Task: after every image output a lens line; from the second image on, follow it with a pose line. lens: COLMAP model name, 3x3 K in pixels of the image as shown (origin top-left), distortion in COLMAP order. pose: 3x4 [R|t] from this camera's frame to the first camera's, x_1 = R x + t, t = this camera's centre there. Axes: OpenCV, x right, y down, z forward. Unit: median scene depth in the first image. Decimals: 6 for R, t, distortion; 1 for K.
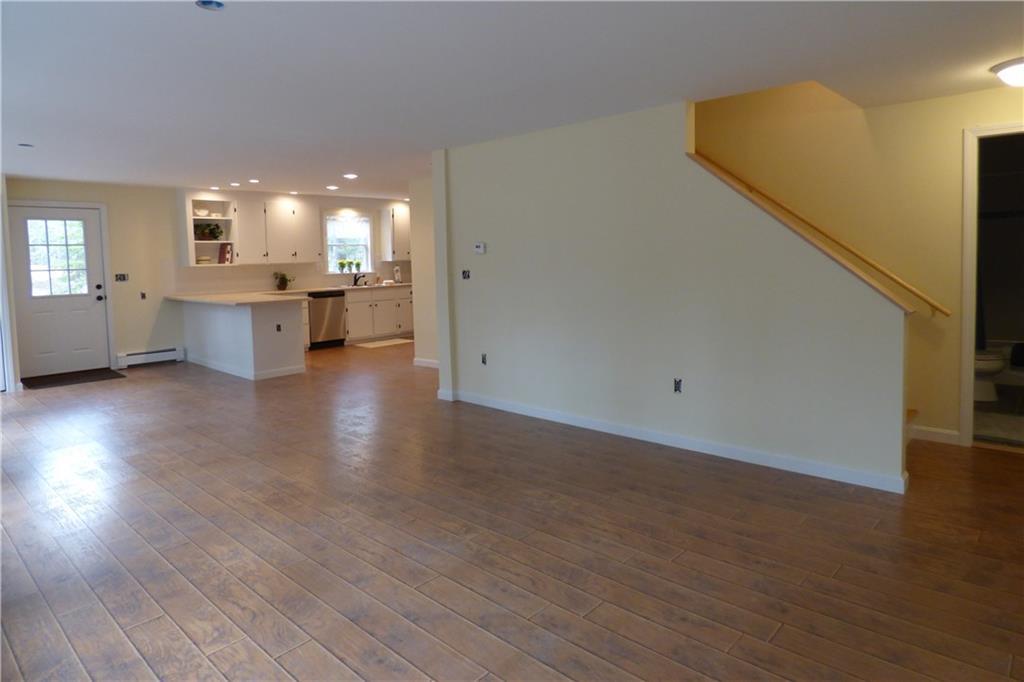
lens RADIAL K [[619.8, 0, 510.1], [0, 619.8, 294.2], [0, 0, 1]] dist [0.001508, 0.026335]
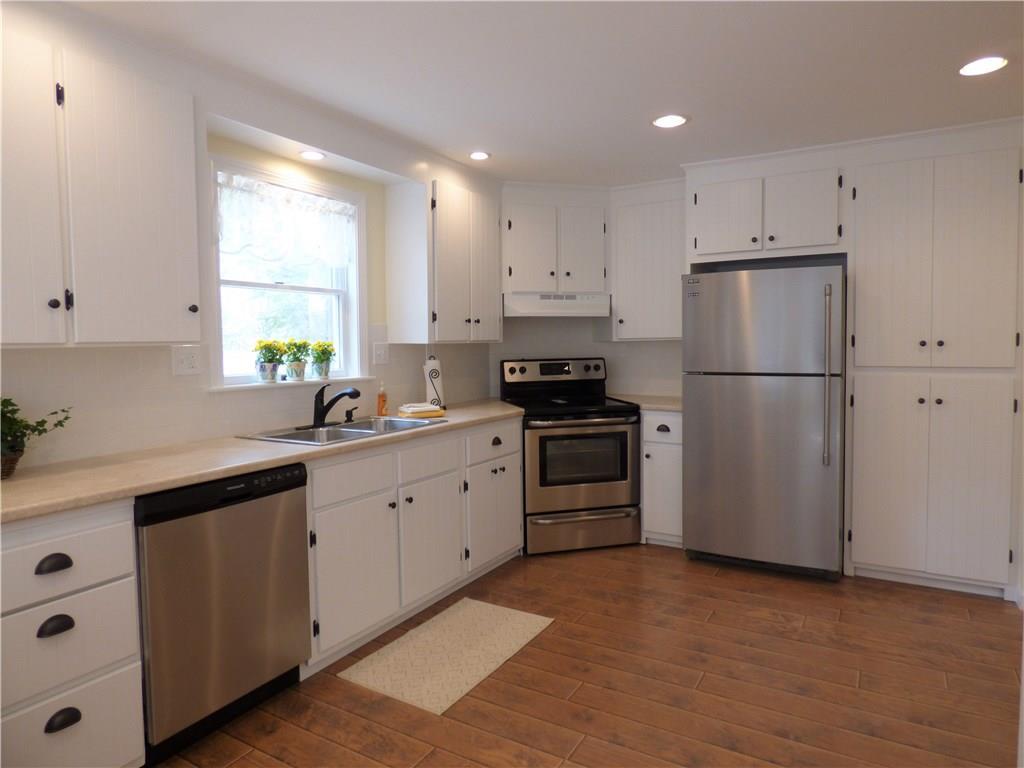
lens RADIAL K [[609.2, 0, 512.2], [0, 609.2, 371.3], [0, 0, 1]] dist [-0.000305, 0.000513]
pose [[0.971308, 0.000696, 0.237824, -0.269388], [0.004311, 0.999780, -0.020535, -0.039152], [-0.237786, 0.020971, 0.971091, 0.823045]]
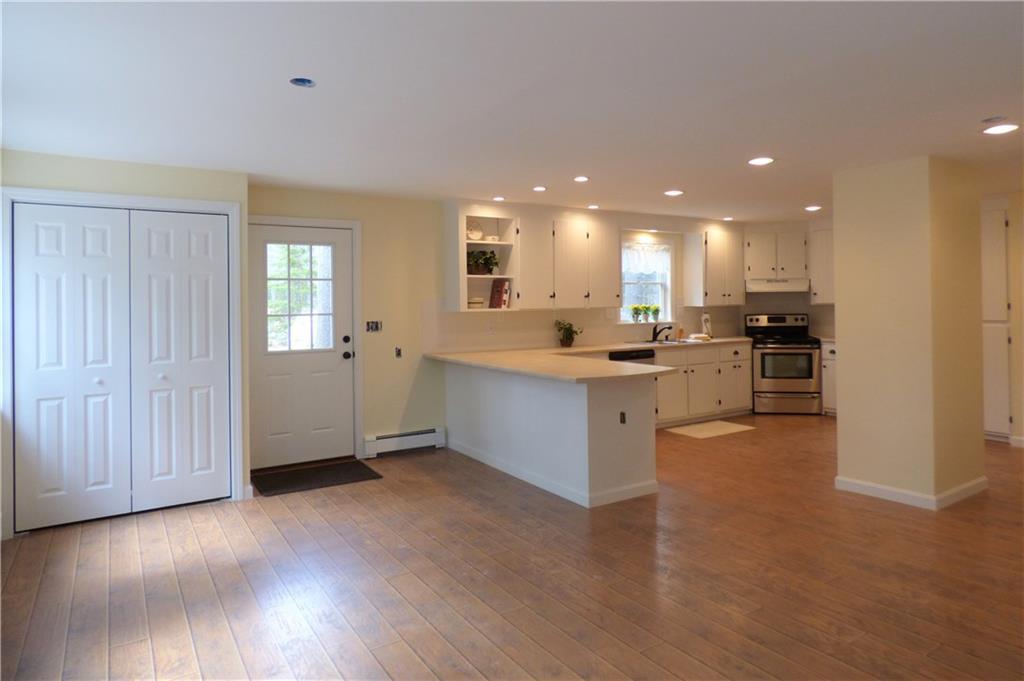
lens RADIAL K [[619.8, 0, 510.1], [0, 619.8, 293.7], [0, 0, 1]] dist [0.001508, 0.026335]
pose [[0.972349, 0.008267, -0.233388, -0.288023], [-0.024807, 0.997375, -0.068025, -0.018099], [0.232213, 0.071934, 0.970001, 0.327568]]
